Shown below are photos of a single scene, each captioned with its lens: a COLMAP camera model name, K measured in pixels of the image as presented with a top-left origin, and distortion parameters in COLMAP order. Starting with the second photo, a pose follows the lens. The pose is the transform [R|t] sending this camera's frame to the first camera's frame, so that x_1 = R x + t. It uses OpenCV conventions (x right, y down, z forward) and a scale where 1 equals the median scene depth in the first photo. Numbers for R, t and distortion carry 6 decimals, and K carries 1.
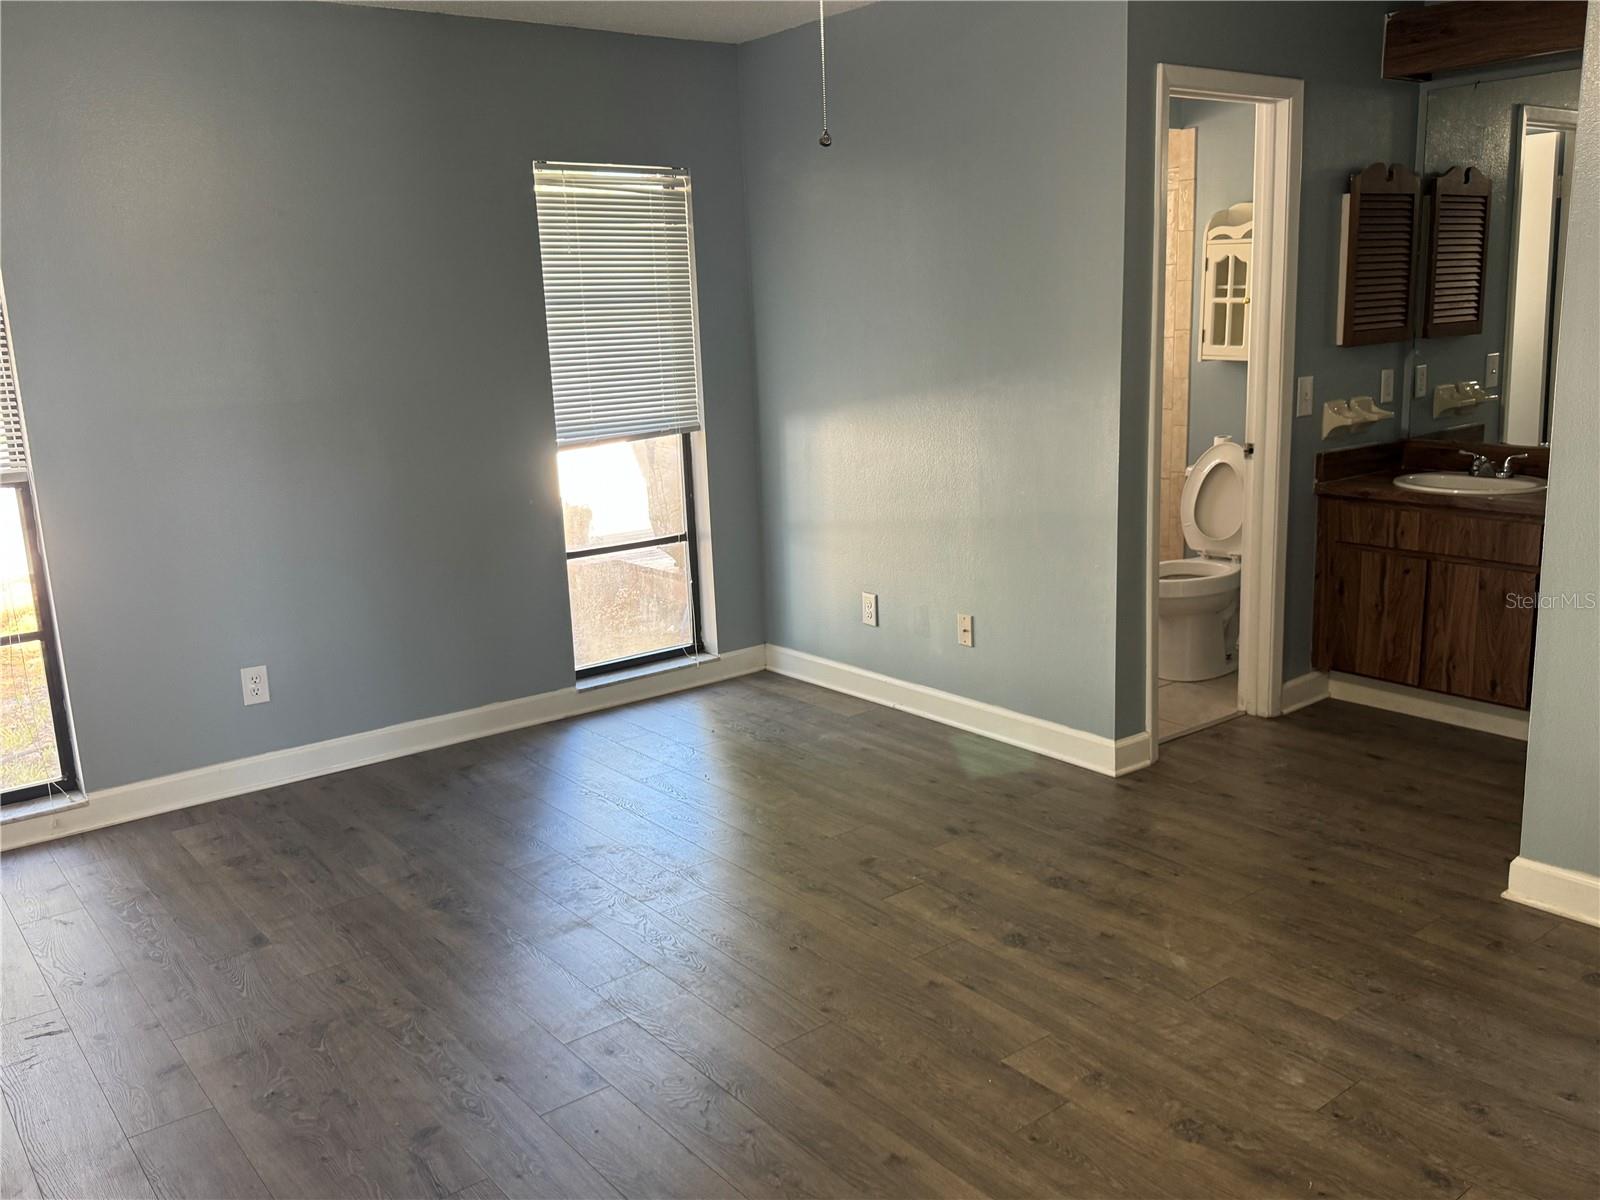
lens RADIAL K [[1342.0, 0, 795.8], [0, 1342.0, 604.9], [0, 0, 1]] dist [0.084358, -0.137318]
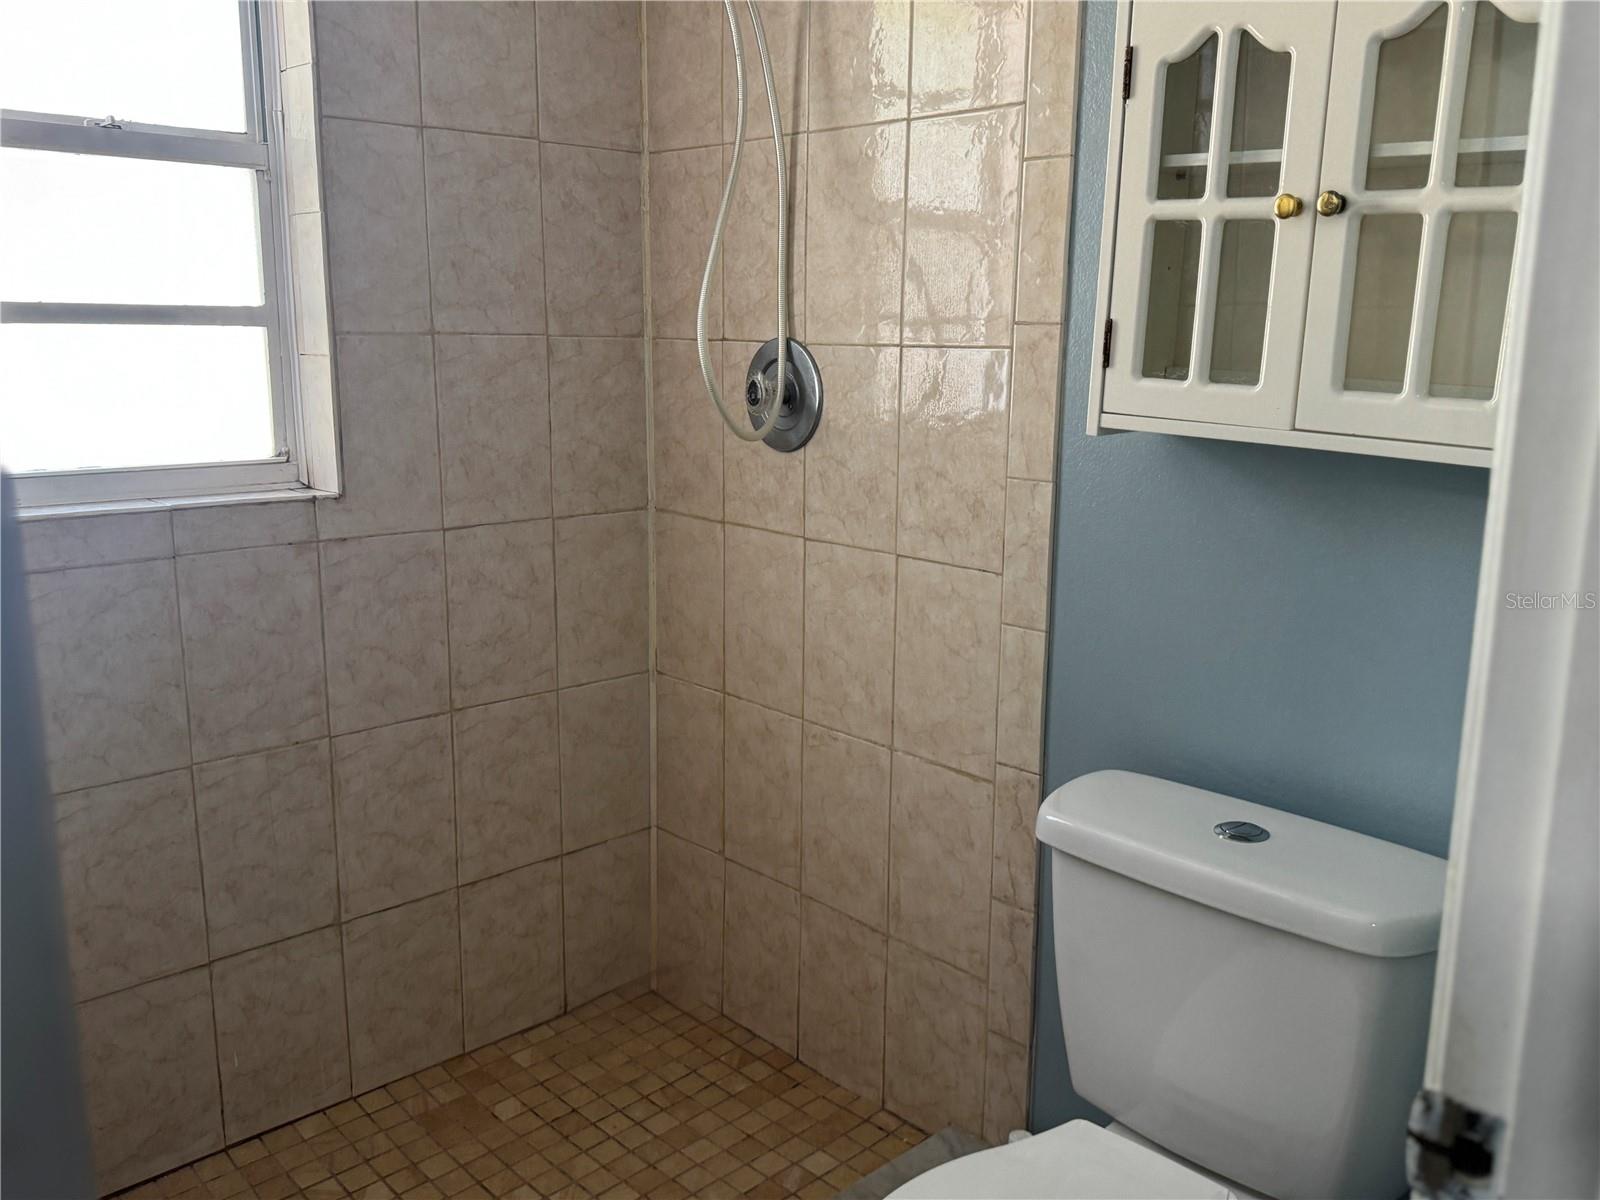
lens RADIAL K [[1342.0, 0, 802.0], [0, 1342.0, 605.6], [0, 0, 1]] dist [0.084358, -0.137318]
pose [[0.994830, 0.027149, 0.097858, 0.217106], [-0.025975, 0.999575, -0.013253, -0.142369], [-0.098177, 0.010642, 0.995112, 0.745065]]
